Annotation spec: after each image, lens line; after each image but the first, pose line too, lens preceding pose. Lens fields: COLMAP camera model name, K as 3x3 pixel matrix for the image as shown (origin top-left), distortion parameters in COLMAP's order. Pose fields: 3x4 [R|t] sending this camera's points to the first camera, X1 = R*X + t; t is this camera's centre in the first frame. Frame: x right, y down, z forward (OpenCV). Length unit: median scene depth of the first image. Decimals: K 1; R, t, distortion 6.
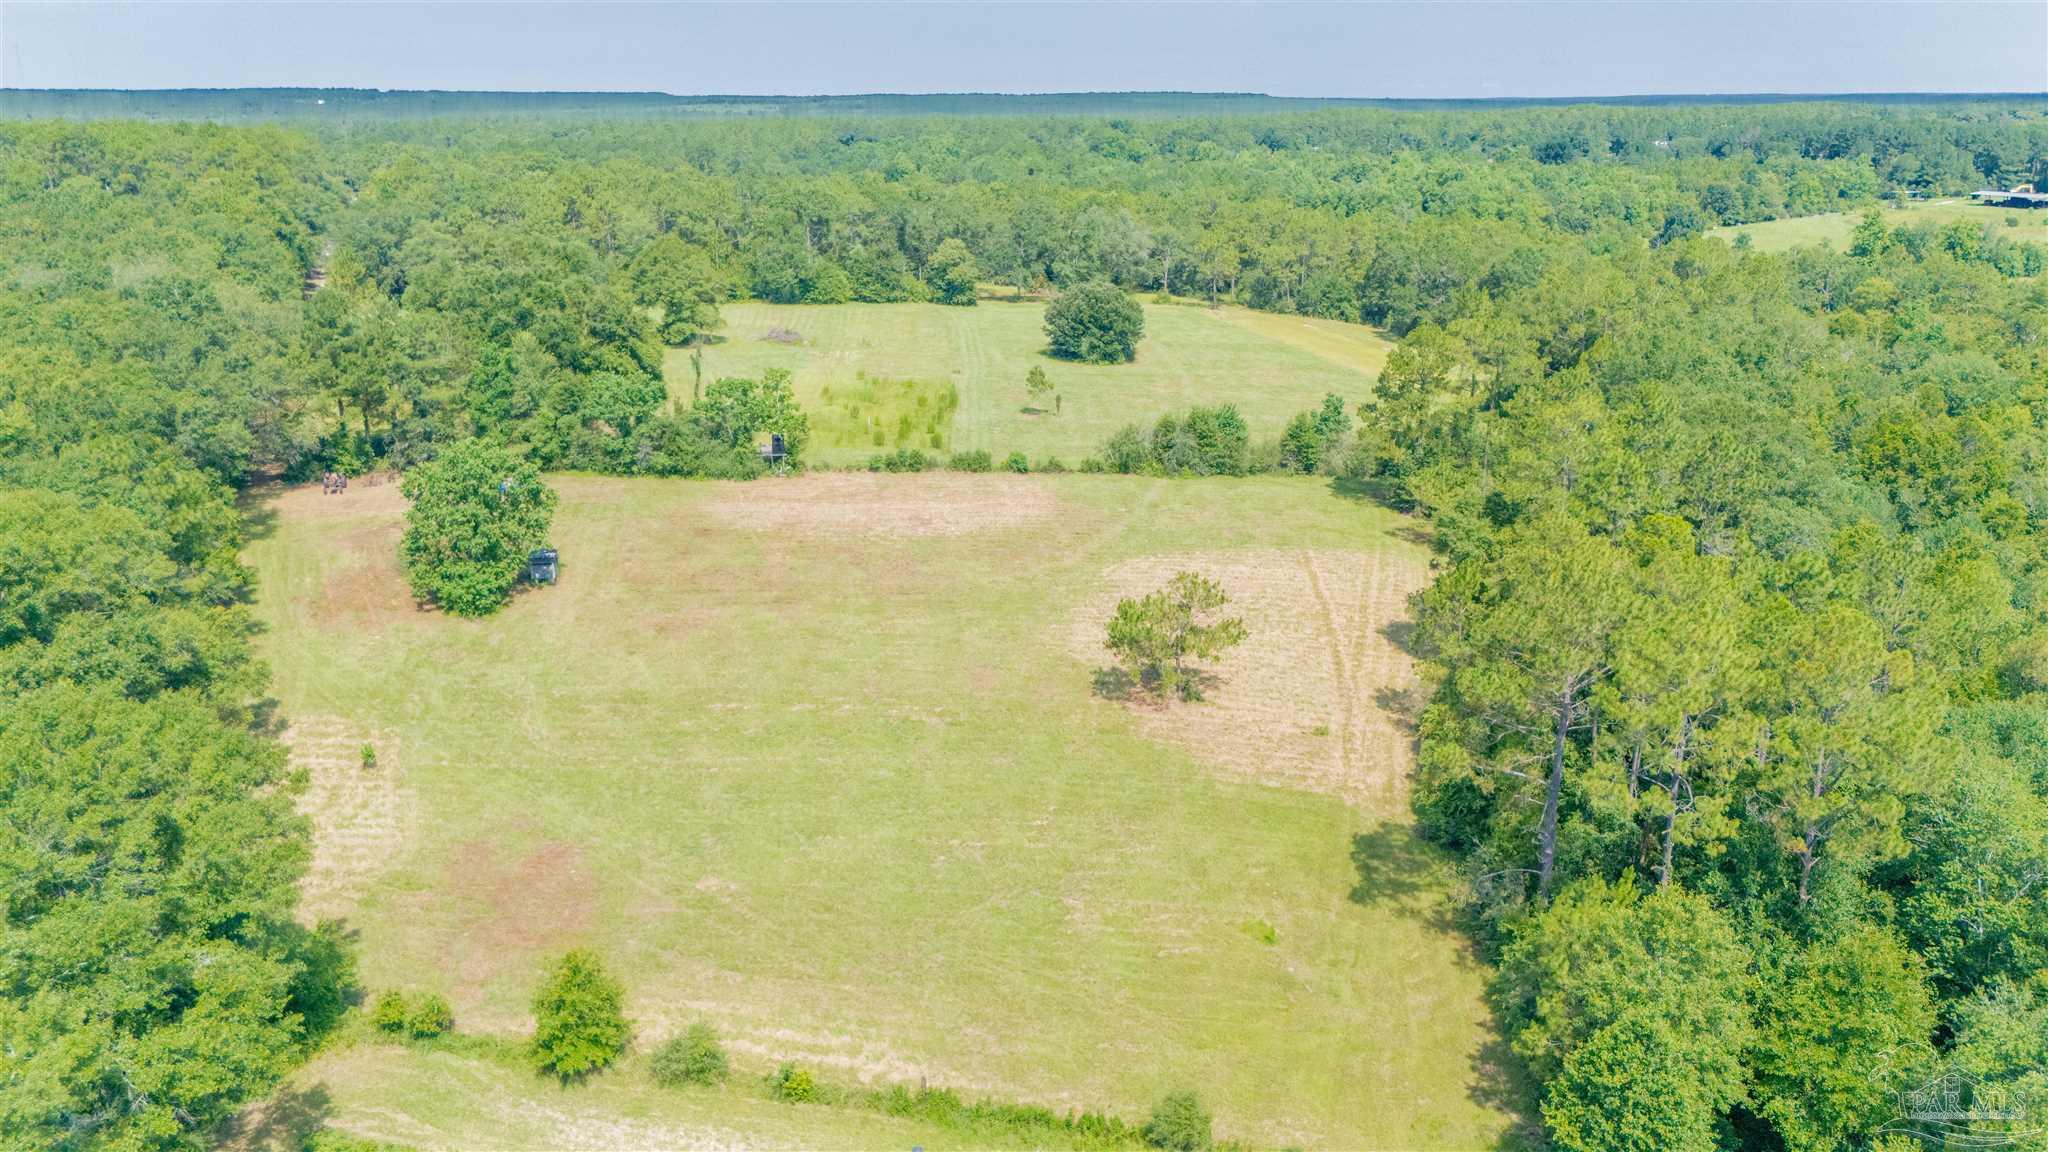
lens RADIAL K [[1498.3, 0, 1034.3], [0, 1498.3, 579.1], [0, 0, 1]] dist [0.052935, -0.028601]
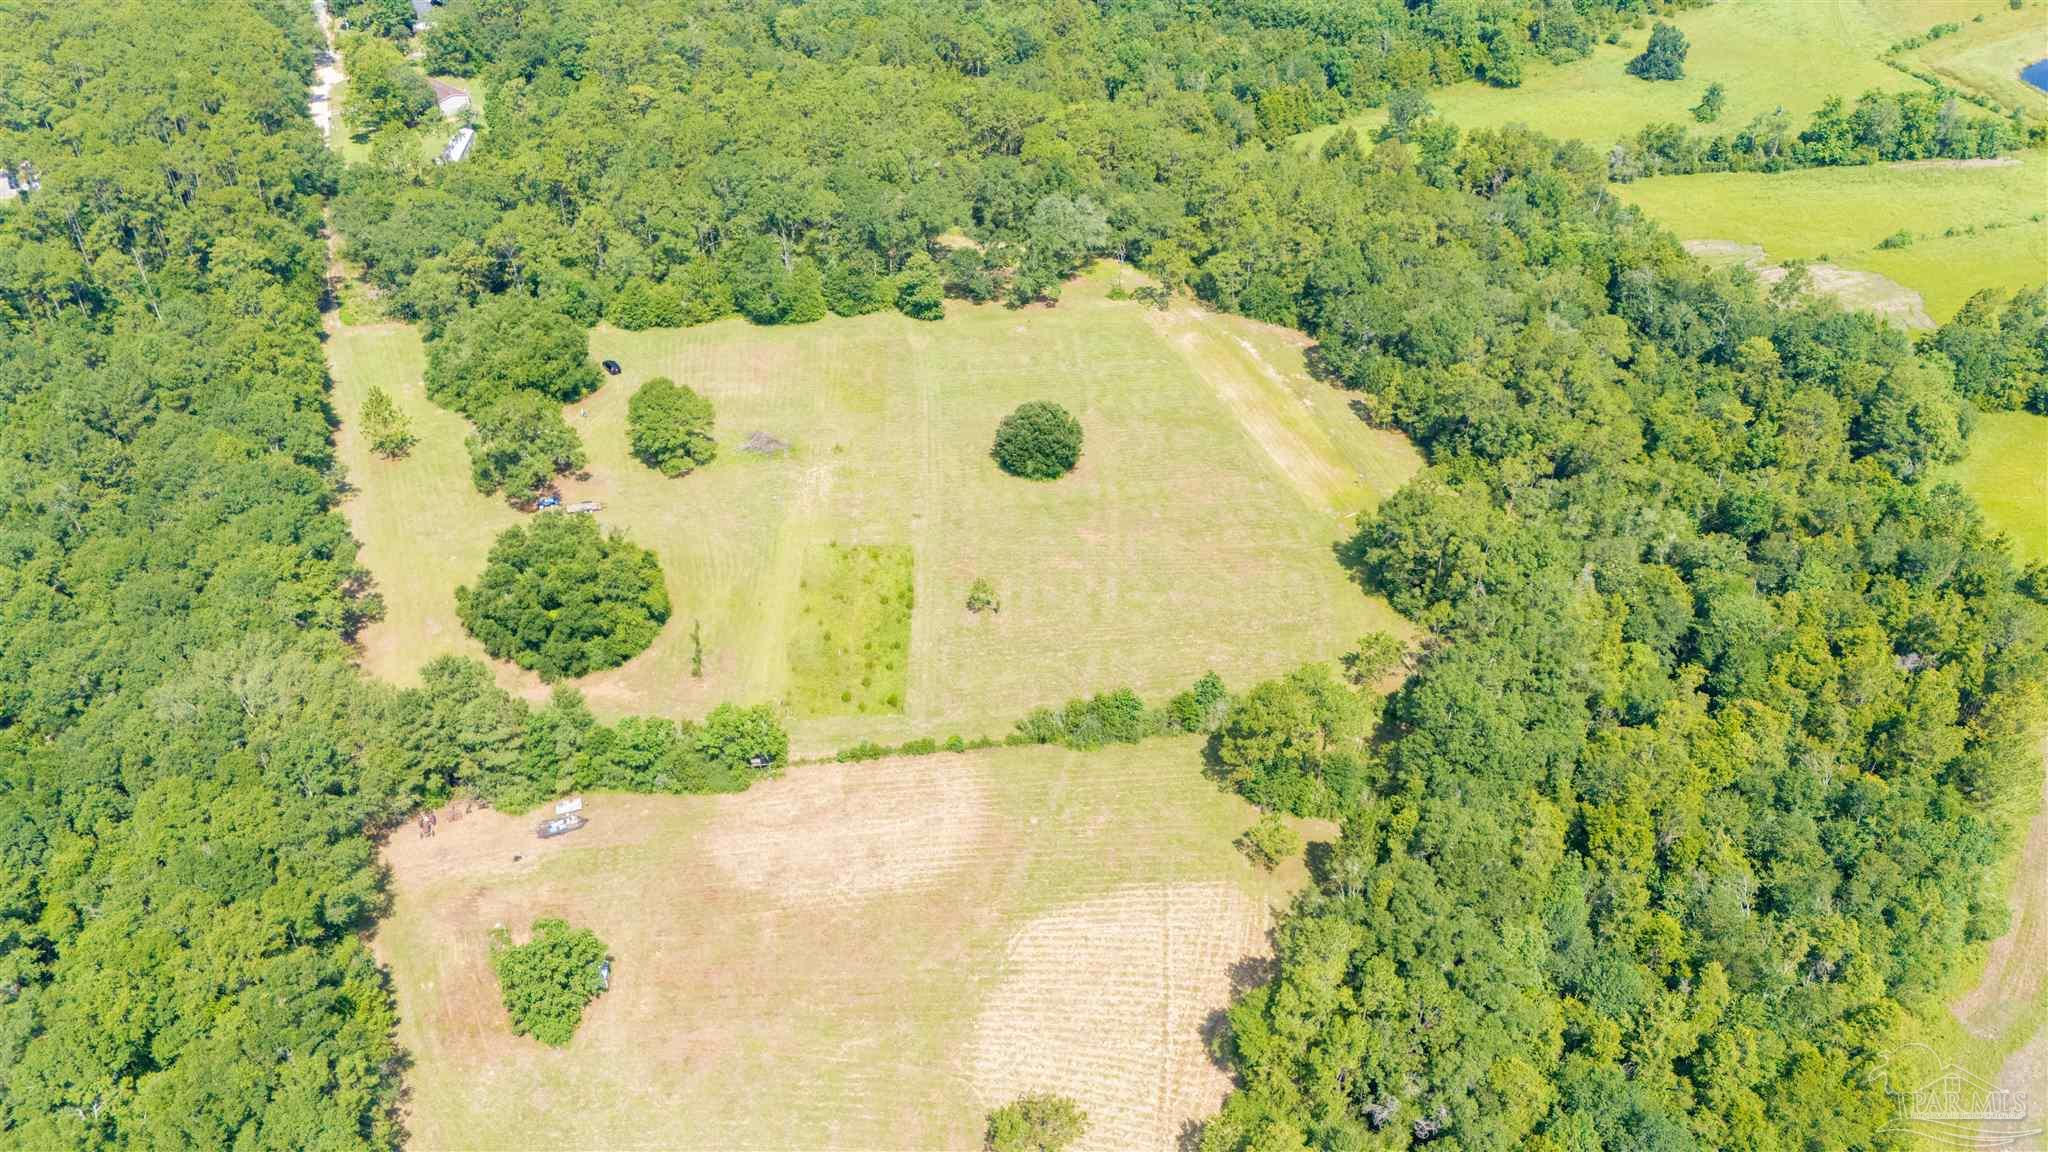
lens RADIAL K [[1498.3, 0, 1025.5], [0, 1498.3, 573.5], [0, 0, 1]] dist [0.052935, -0.028601]
pose [[0.999840, -0.009110, -0.015414, 0.065703], [0.012942, 0.962593, 0.270644, -0.534894], [0.012372, -0.270800, 0.962556, -0.164471]]
